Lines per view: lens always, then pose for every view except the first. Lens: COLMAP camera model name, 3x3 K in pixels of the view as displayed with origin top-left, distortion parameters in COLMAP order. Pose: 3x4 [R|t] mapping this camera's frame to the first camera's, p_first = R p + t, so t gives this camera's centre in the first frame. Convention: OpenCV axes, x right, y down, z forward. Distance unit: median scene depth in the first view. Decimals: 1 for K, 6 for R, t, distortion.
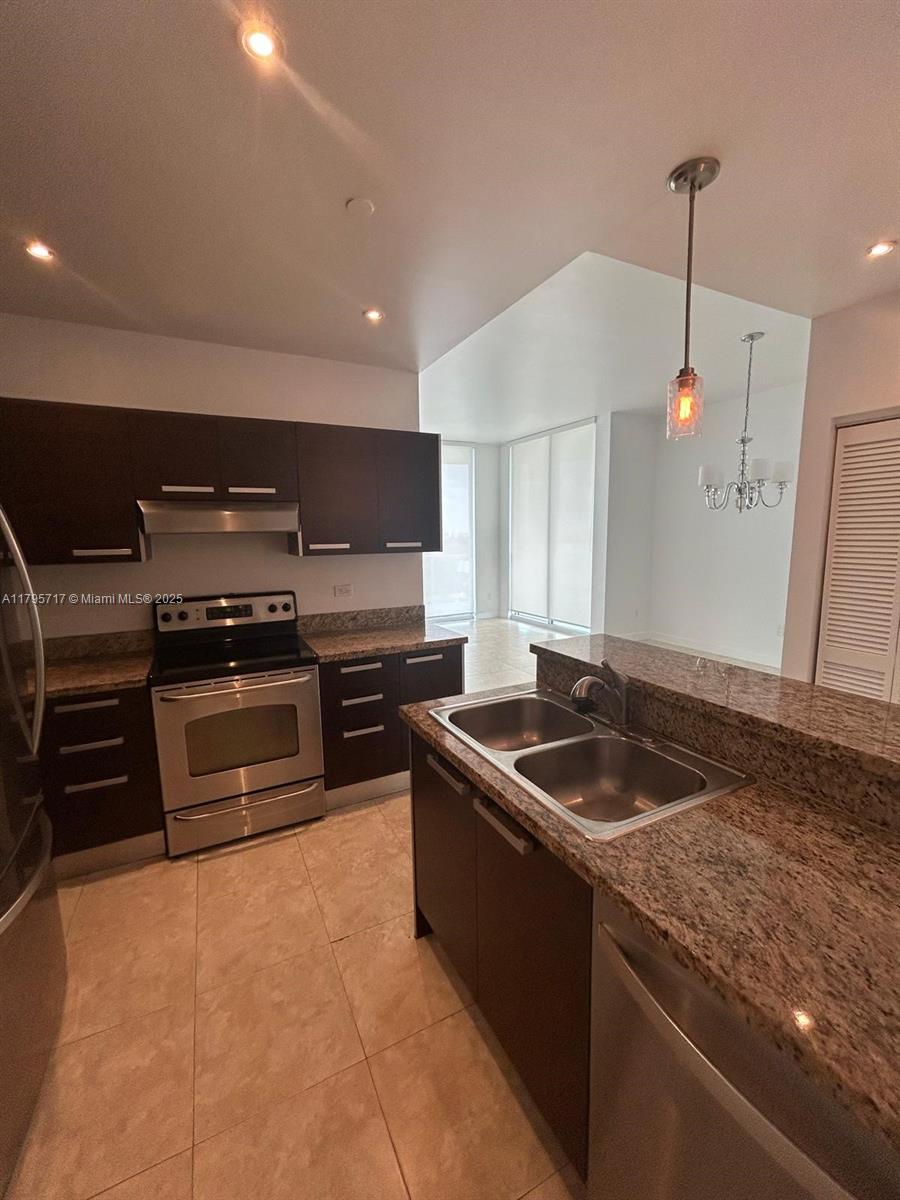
lens RADIAL K [[486.9, 0, 445.5], [0, 486.9, 602.5], [0, 0, 1]] dist [0.000427, 0.000783]
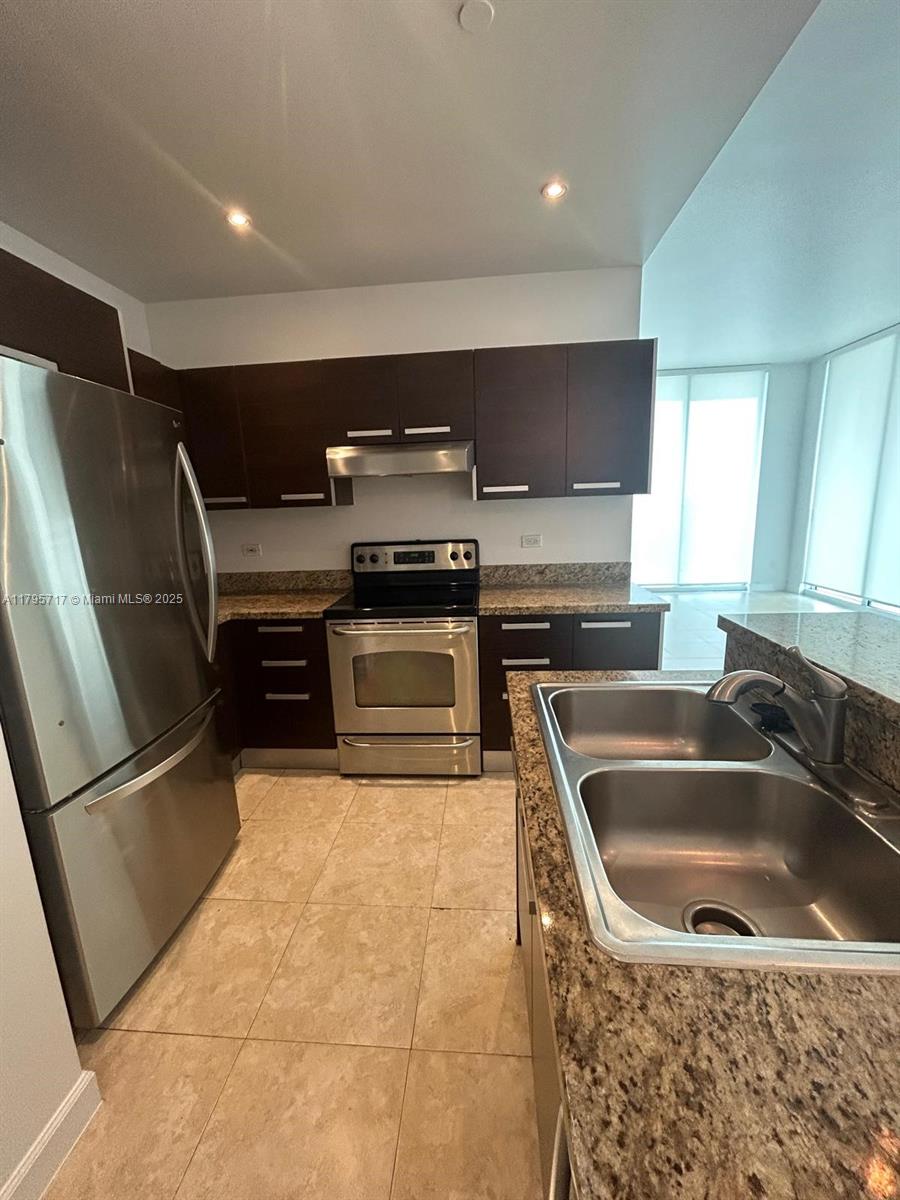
lens RADIAL K [[486.9, 0, 445.5], [0, 486.9, 602.5], [0, 0, 1]] dist [0.000427, 0.000783]
pose [[0.853799, 0.089246, -0.512896, 0.172143], [-0.050400, 0.994739, 0.089190, 0.022548], [0.518157, -0.050300, 0.853805, 0.191997]]
